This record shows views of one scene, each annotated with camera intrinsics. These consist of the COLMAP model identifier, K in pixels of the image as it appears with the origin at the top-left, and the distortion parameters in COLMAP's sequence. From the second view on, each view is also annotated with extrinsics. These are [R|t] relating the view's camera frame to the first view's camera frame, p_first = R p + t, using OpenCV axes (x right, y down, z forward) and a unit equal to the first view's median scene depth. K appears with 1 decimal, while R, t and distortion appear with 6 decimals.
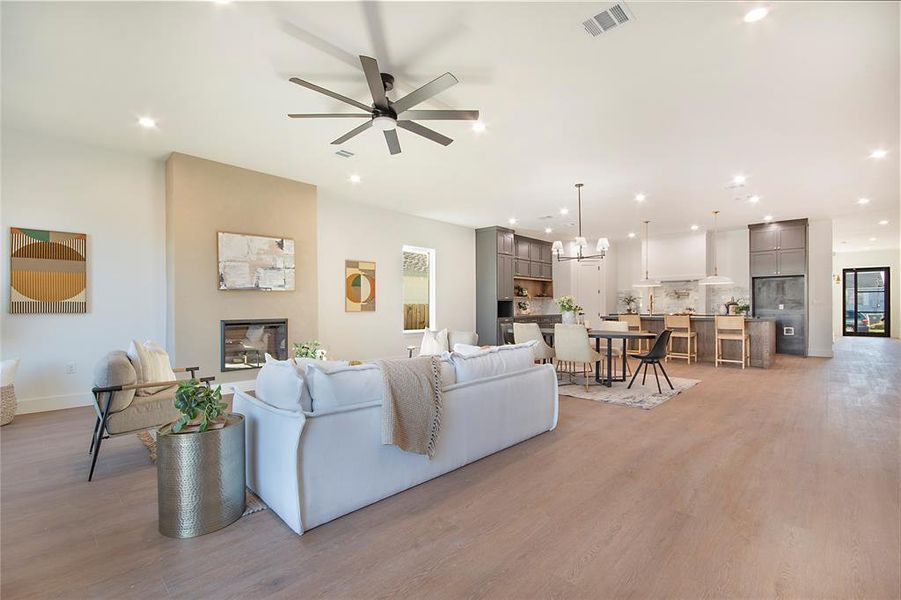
lens RADIAL K [[399.7, 0, 451.4], [0, 399.7, 306.7], [0, 0, 1]] dist [-0.002119, -0.003174]
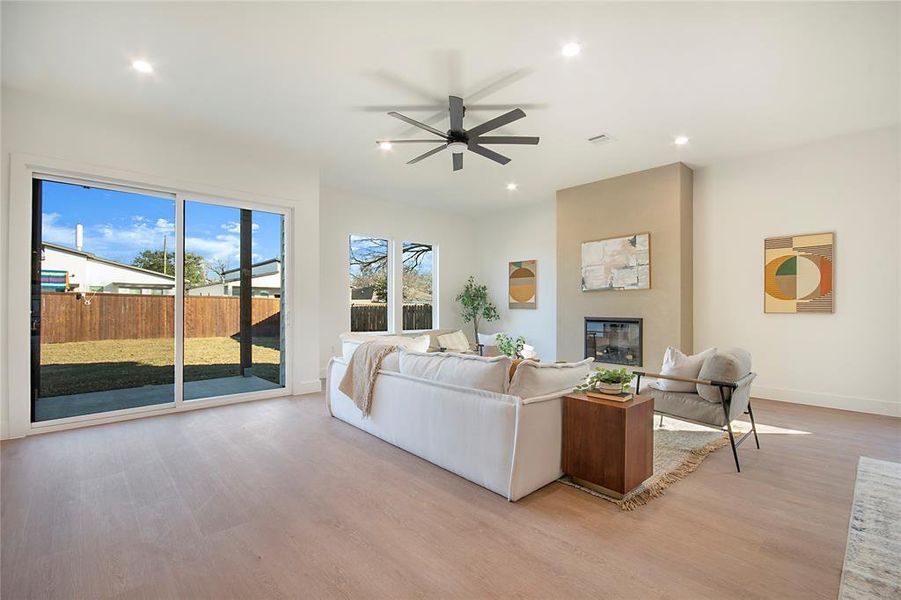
lens RADIAL K [[399.7, 0, 448.2], [0, 399.7, 306.0], [0, 0, 1]] dist [-0.002119, -0.003174]
pose [[-0.070862, 0.003276, -0.997481, 0.444778], [-0.000788, 0.999994, 0.003340, -0.001320], [0.997486, 0.001022, -0.070859, 0.474282]]
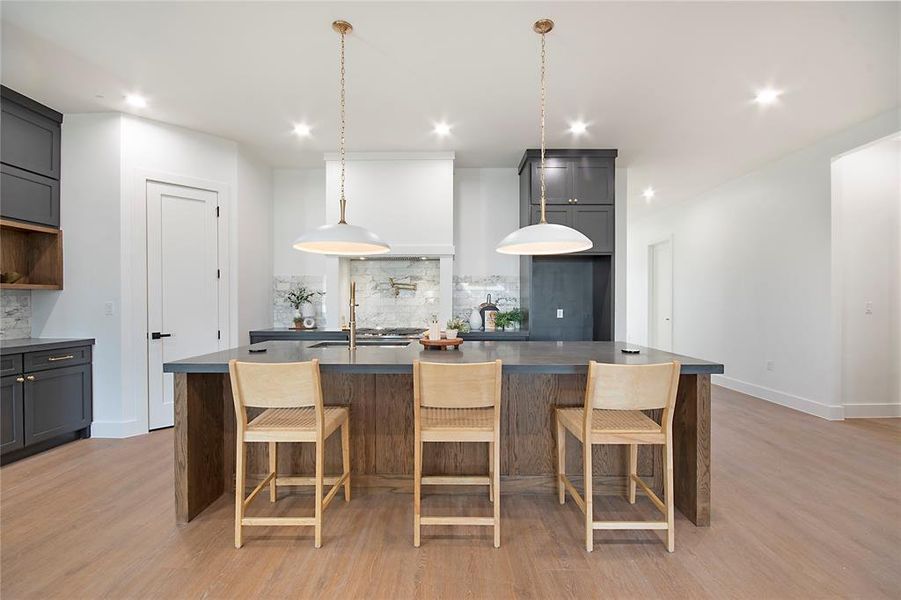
lens RADIAL K [[399.7, 0, 447.9], [0, 399.7, 305.8], [0, 0, 1]] dist [-0.002119, -0.003174]
pose [[0.735514, -0.000091, 0.677509, 0.415622], [-0.002736, 0.999991, 0.003105, -0.014267], [-0.677504, -0.004138, 0.735508, 0.875033]]
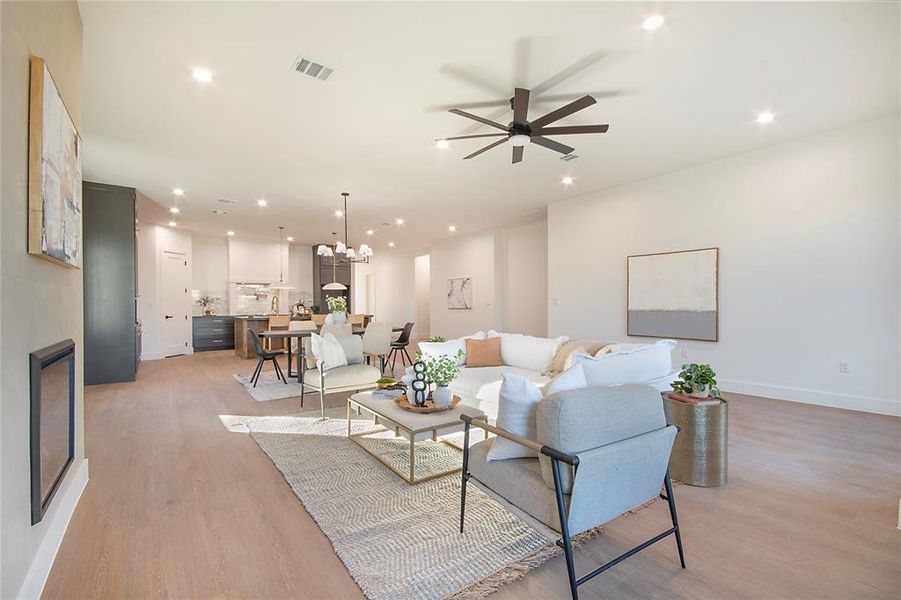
lens RADIAL K [[399.7, 0, 446.1], [0, 399.7, 307.2], [0, 0, 1]] dist [-0.002119, -0.003174]
pose [[0.187523, -0.003373, 0.982254, -0.567781], [0.006569, 0.999976, 0.002180, -0.000056], [-0.982238, 0.006043, 0.187541, 0.439669]]
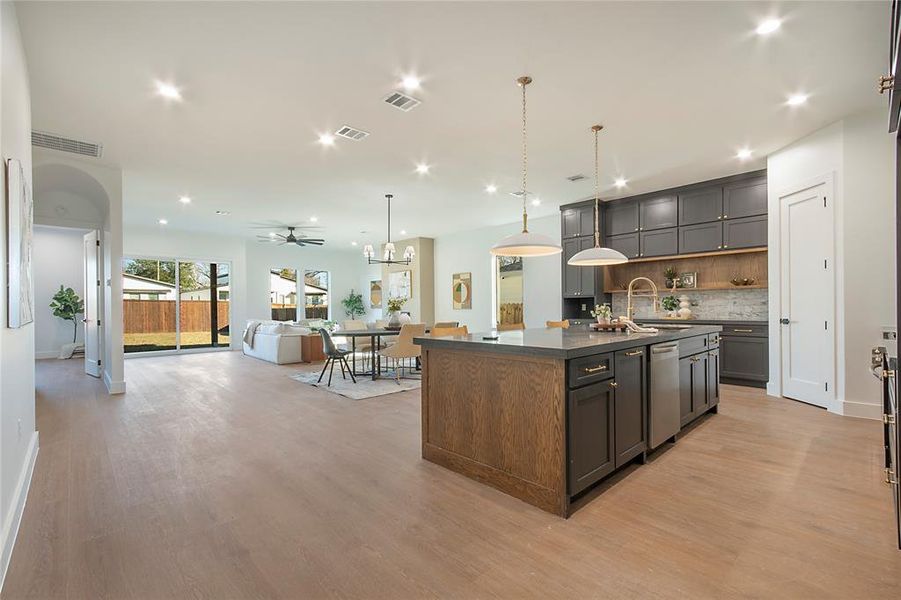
lens RADIAL K [[399.7, 0, 445.2], [0, 399.7, 307.2], [0, 0, 1]] dist [-0.002119, -0.003174]
pose [[-0.061462, 0.006665, -0.998087, 1.162327], [0.007873, 0.999950, 0.006193, -0.003883], [0.998078, -0.007478, -0.061511, 1.007874]]
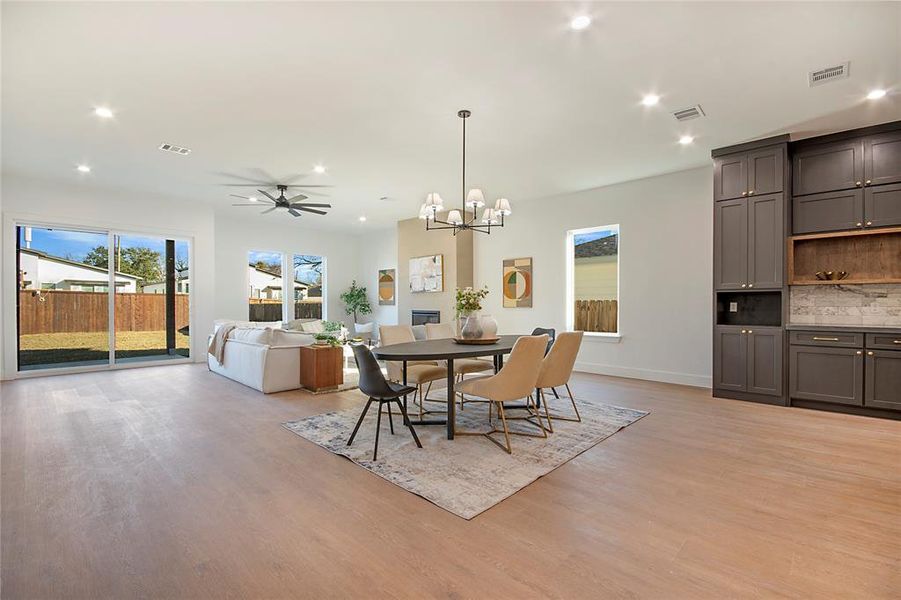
lens RADIAL K [[399.7, 0, 445.9], [0, 399.7, 306.6], [0, 0, 1]] dist [-0.002119, -0.003174]
pose [[-0.005782, 0.012919, -0.999900, 0.794782], [-0.001482, 0.999915, 0.012927, -0.003201], [0.999982, 0.001557, -0.005763, 0.806181]]
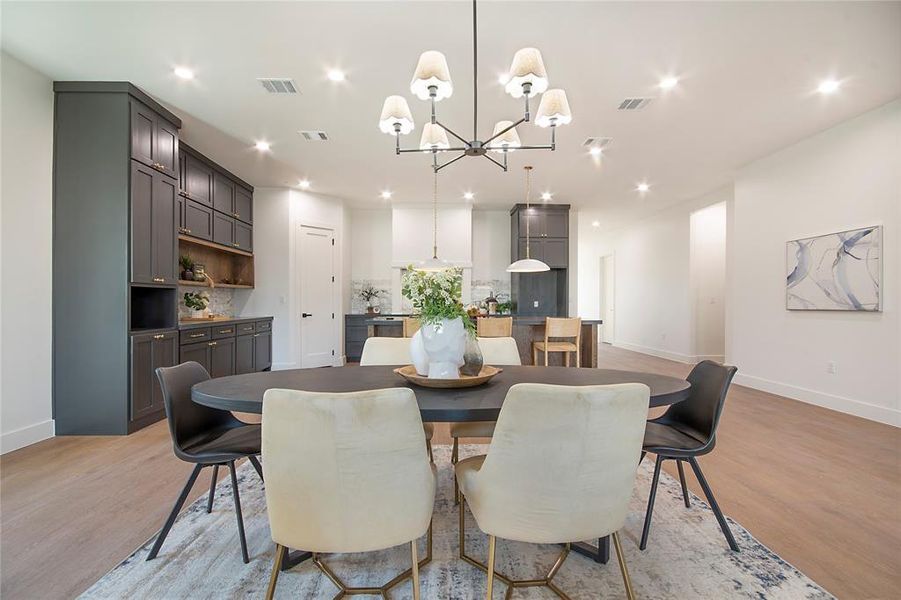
lens RADIAL K [[399.7, 0, 449.6], [0, 399.7, 307.5], [0, 0, 1]] dist [-0.002119, -0.003174]
pose [[0.696289, -0.004679, 0.717746, 0.069477], [-0.003137, 0.999949, 0.009561, 0.000547], [-0.717754, -0.008909, 0.696239, 0.655980]]
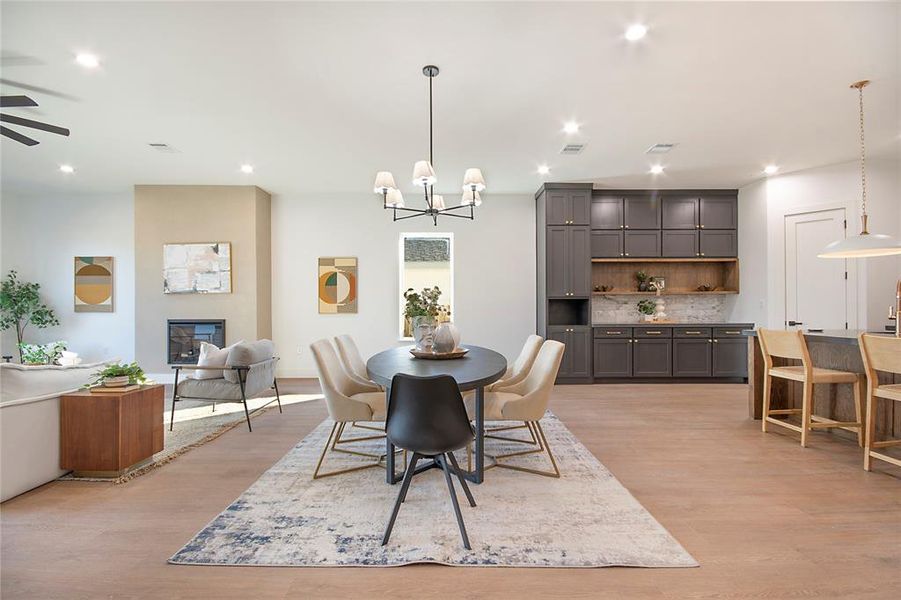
lens RADIAL K [[399.7, 0, 449.8], [0, 399.7, 307.0], [0, 0, 1]] dist [-0.002119, -0.003174]
pose [[0.691907, -0.000320, -0.721986, 0.582847], [-0.001261, 0.999998, -0.001651, -0.001388], [0.721985, 0.002052, 0.691905, 0.550443]]
